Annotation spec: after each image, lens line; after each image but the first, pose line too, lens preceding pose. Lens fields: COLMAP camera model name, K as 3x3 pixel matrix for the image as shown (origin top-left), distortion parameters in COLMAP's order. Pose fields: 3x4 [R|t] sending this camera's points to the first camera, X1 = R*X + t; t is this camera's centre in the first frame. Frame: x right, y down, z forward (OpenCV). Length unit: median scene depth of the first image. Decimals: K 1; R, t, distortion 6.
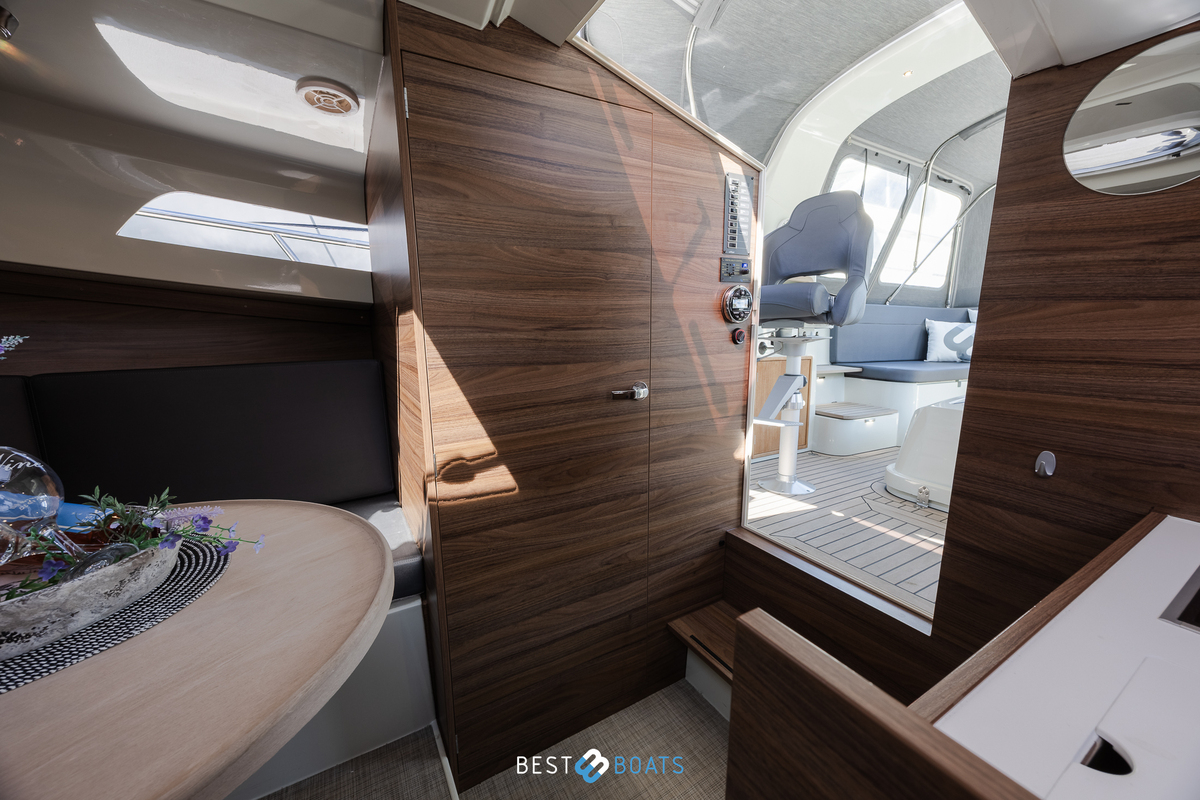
lens RADIAL K [[458.5, 0, 600.2], [0, 458.5, 402.7], [0, 0, 1]] dist [-0.000592, 0.000340]
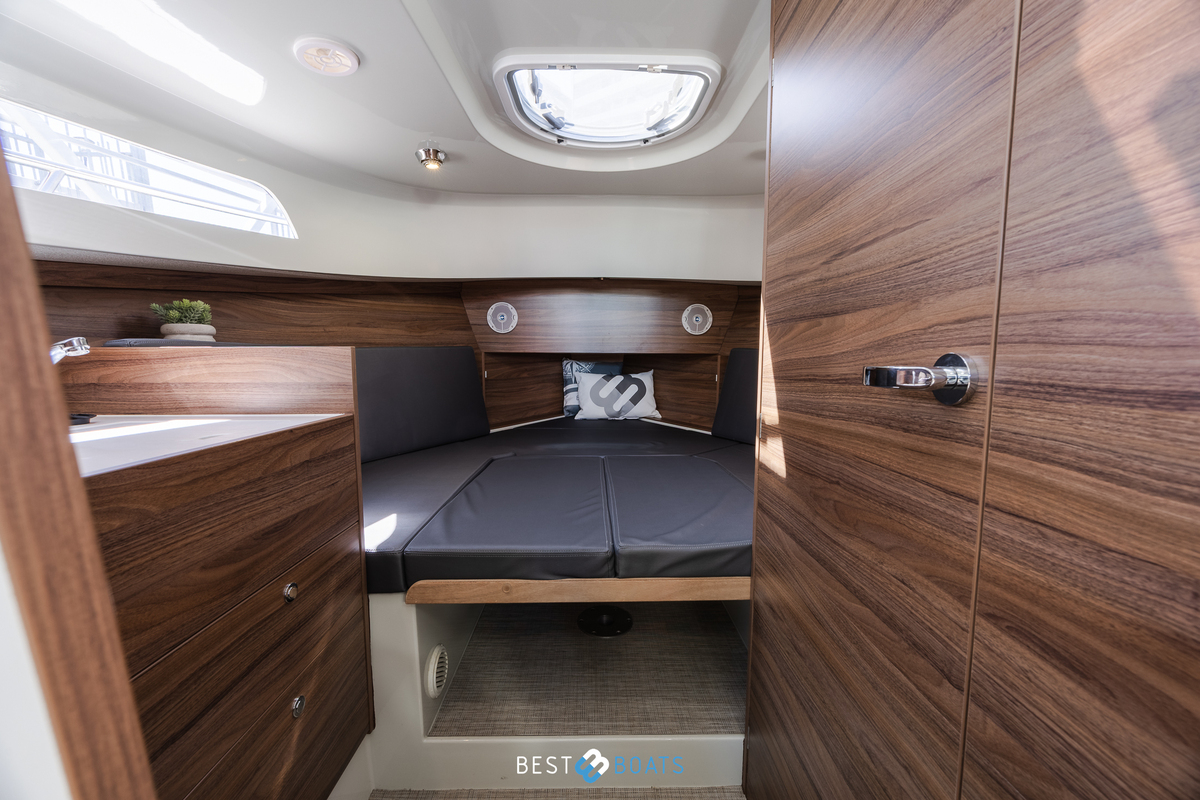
lens RADIAL K [[460.4, 0, 600.7], [0, 460.4, 403.0], [0, 0, 1]] dist [-0.000551, -0.000018]
pose [[-0.492085, 0.081735, -0.866702, 0.604605], [-0.156861, 0.970963, 0.180627, -0.032871], [0.856298, 0.224835, -0.464975, 1.057423]]
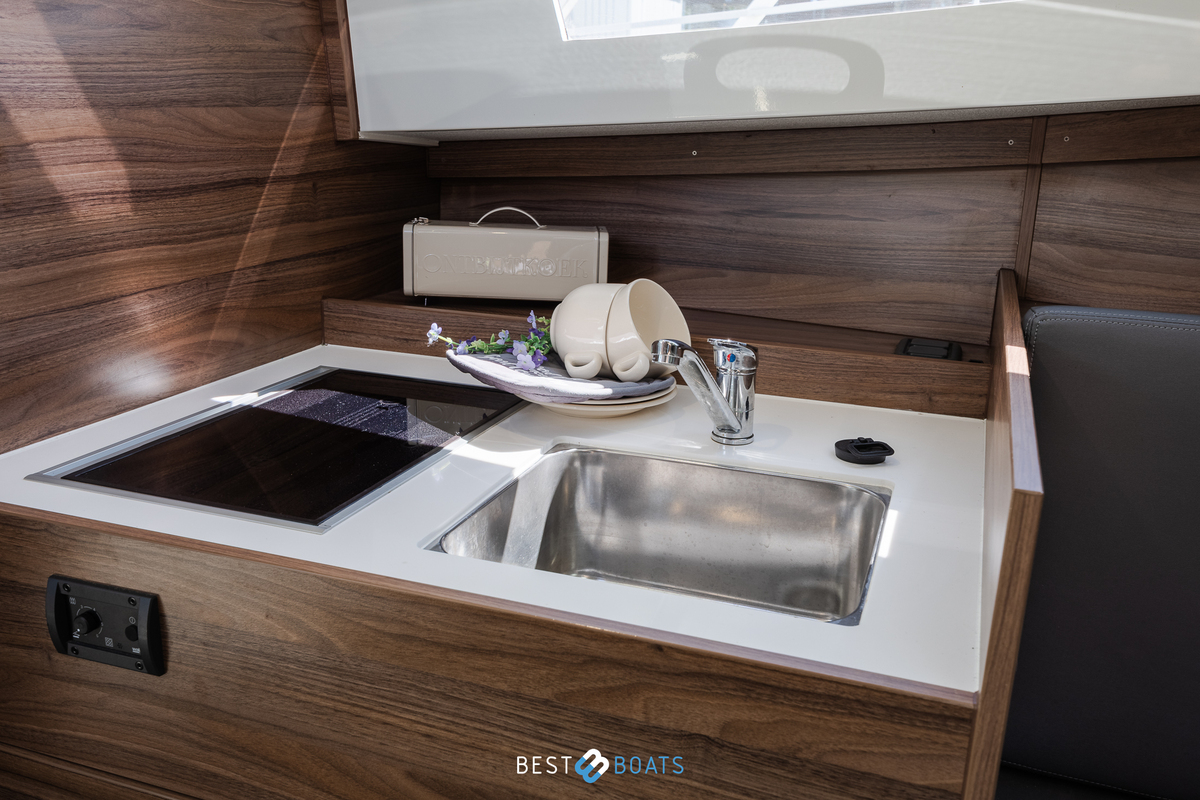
lens RADIAL K [[1060.4, 0, 600.0], [0, 1060.4, 400.0], [0, 0, 1]] dist [0.015817, -0.004886]
pose [[-0.641057, -0.235980, 0.730315, -0.185619], [0.106673, 0.914927, 0.389268, -0.183327], [-0.760044, 0.327448, -0.561347, 0.672383]]
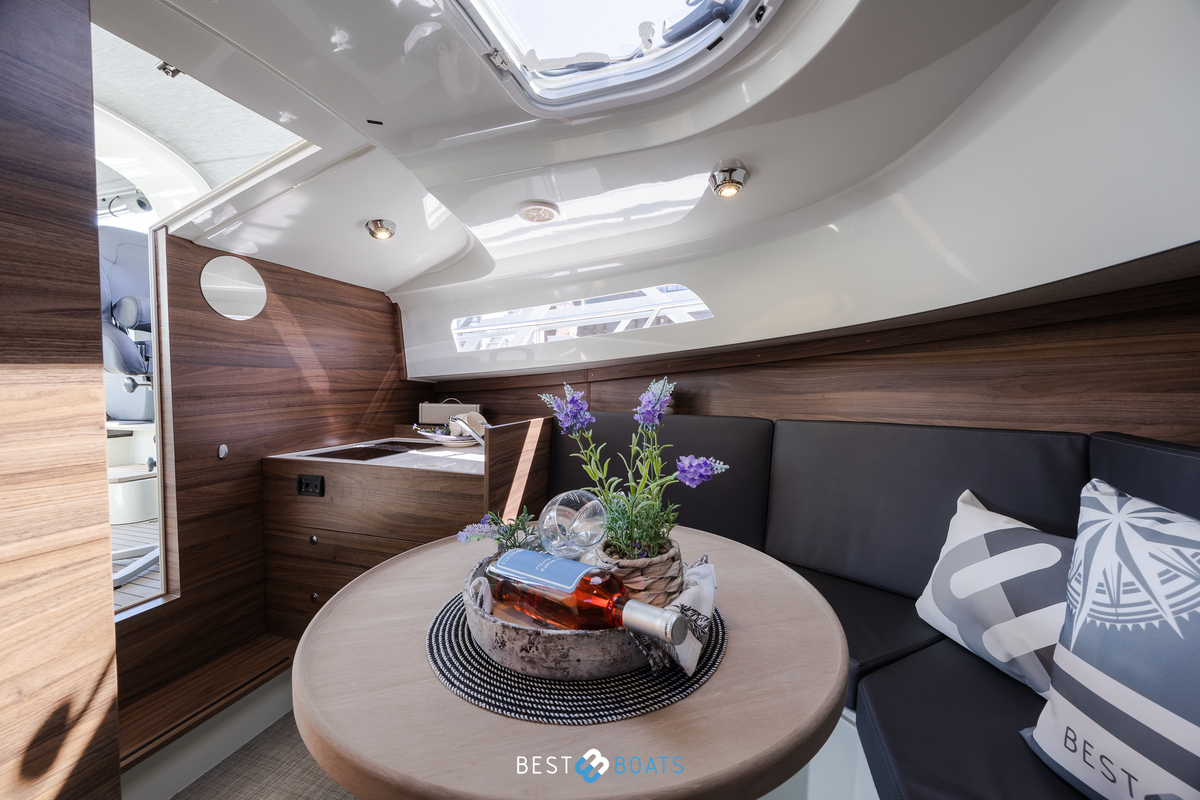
lens RADIAL K [[464.7, 0, 602.4], [0, 464.7, 401.8], [0, 0, 1]] dist [0.001453, 0.000152]
pose [[-0.678815, -0.047625, 0.732764, -1.072210], [0.117333, 0.978038, 0.172261, -0.154186], [-0.724875, 0.202910, -0.658319, 0.802913]]
